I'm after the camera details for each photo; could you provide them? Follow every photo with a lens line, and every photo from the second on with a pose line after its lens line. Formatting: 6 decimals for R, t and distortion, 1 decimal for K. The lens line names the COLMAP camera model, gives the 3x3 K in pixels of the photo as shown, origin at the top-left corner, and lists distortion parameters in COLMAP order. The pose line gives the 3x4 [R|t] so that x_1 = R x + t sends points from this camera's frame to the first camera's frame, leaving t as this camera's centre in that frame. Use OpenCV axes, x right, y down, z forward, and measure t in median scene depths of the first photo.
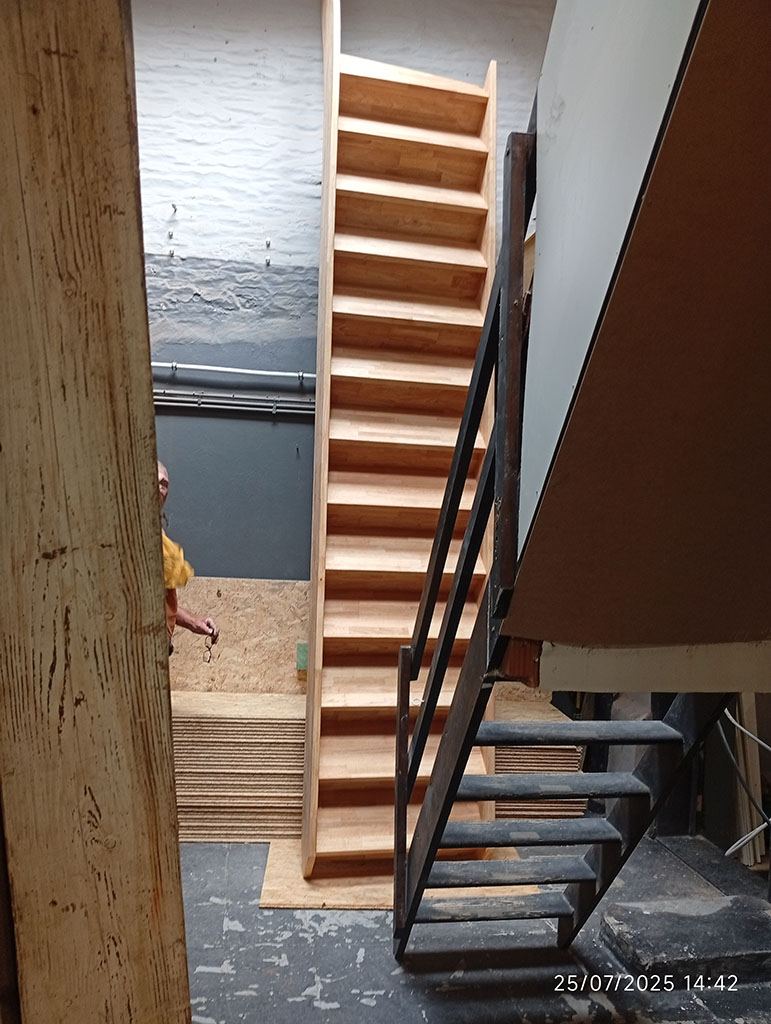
lens RADIAL K [[818.6, 0, 386.2], [0, 818.6, 512.3], [0, 0, 1]] dist [0.002238, -0.023789]
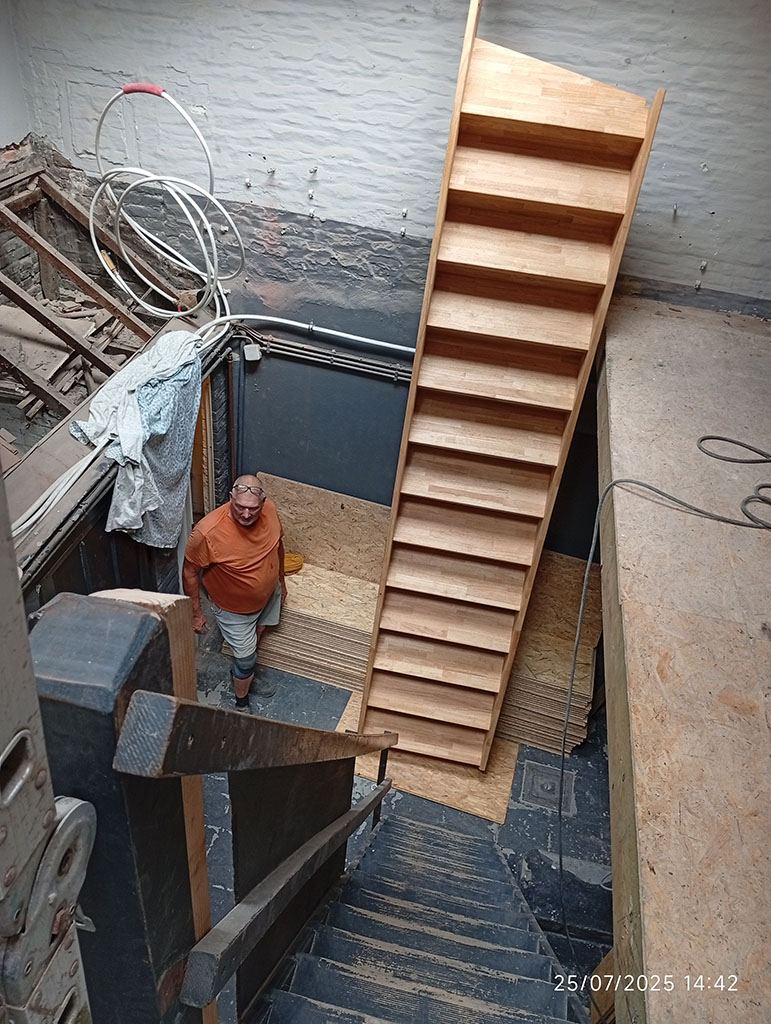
lens RADIAL K [[818.6, 0, 383.9], [0, 818.6, 512.0], [0, 0, 1]] dist [0.002238, -0.023789]
pose [[0.925383, 0.266492, -0.269533, 0.186505], [-0.058753, 0.803364, 0.592582, -0.618669], [0.374452, -0.532530, 0.759077, 0.074921]]
